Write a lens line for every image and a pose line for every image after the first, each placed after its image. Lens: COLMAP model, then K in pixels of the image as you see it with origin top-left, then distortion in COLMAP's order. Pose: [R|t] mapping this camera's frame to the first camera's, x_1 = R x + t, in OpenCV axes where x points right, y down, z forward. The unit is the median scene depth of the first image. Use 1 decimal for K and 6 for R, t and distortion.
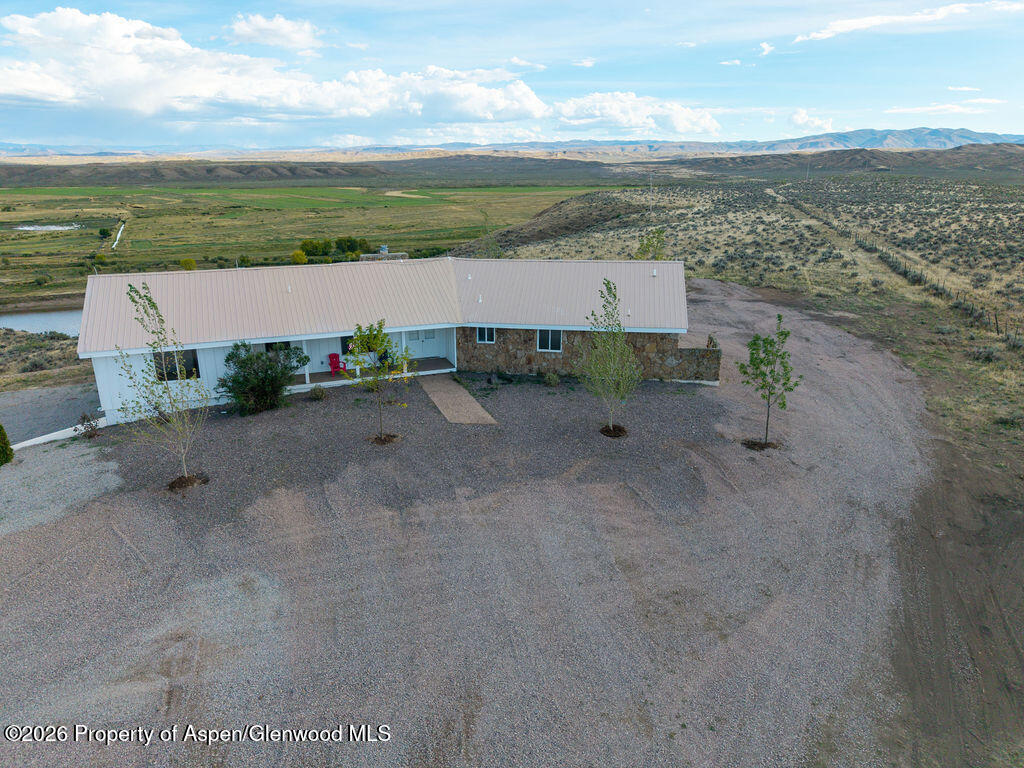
lens RADIAL K [[684.4, 0, 516.3], [0, 684.4, 374.2], [0, 0, 1]] dist [0.022541, -0.016373]
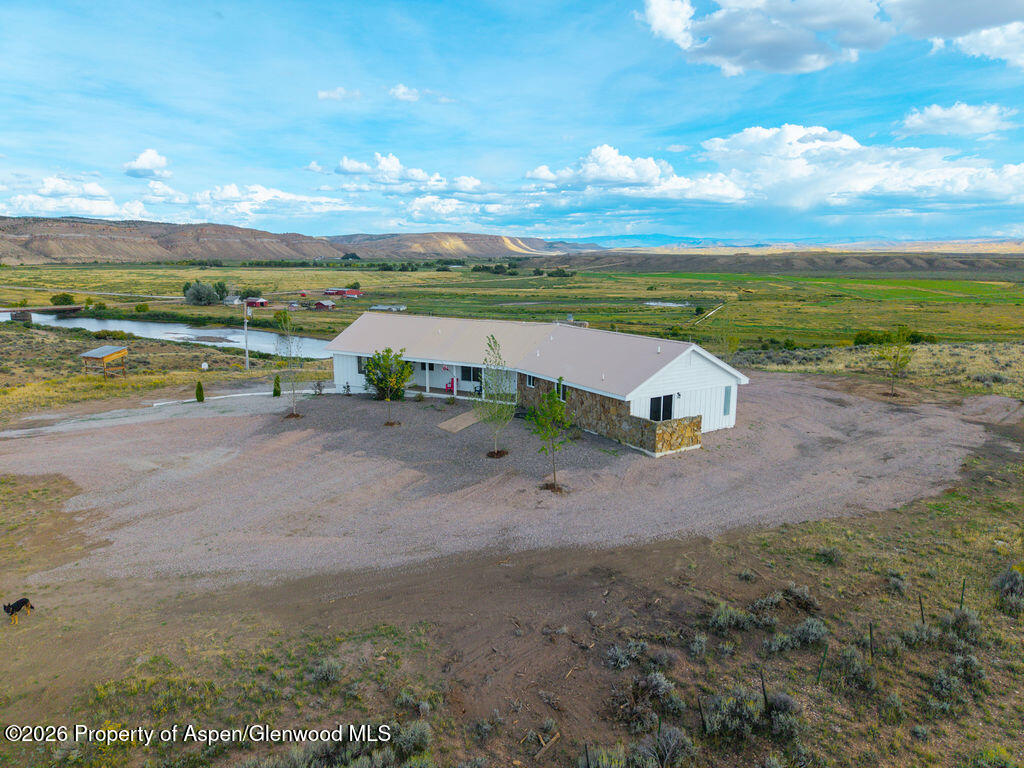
lens RADIAL K [[684.4, 0, 517.3], [0, 684.4, 378.1], [0, 0, 1]] dist [0.022541, -0.016373]
pose [[0.657109, 0.141903, -0.740319, 0.155790], [-0.229050, 0.973271, -0.016751, -0.006144], [0.718153, 0.180577, 0.672047, 0.020398]]
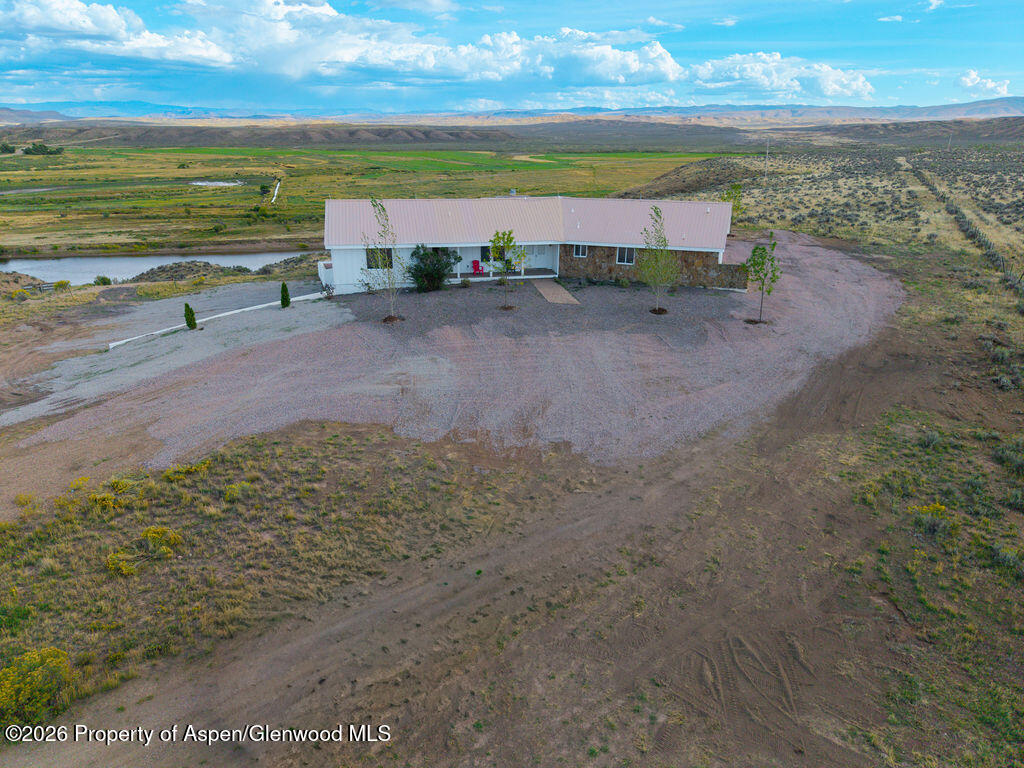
lens RADIAL K [[684.4, 0, 514.6], [0, 684.4, 374.1], [0, 0, 1]] dist [0.022541, -0.016373]
pose [[0.983917, 0.067321, -0.165454, 0.012827], [-0.059676, 0.996926, 0.050759, 0.023290], [0.168362, -0.040069, 0.984910, -0.075792]]
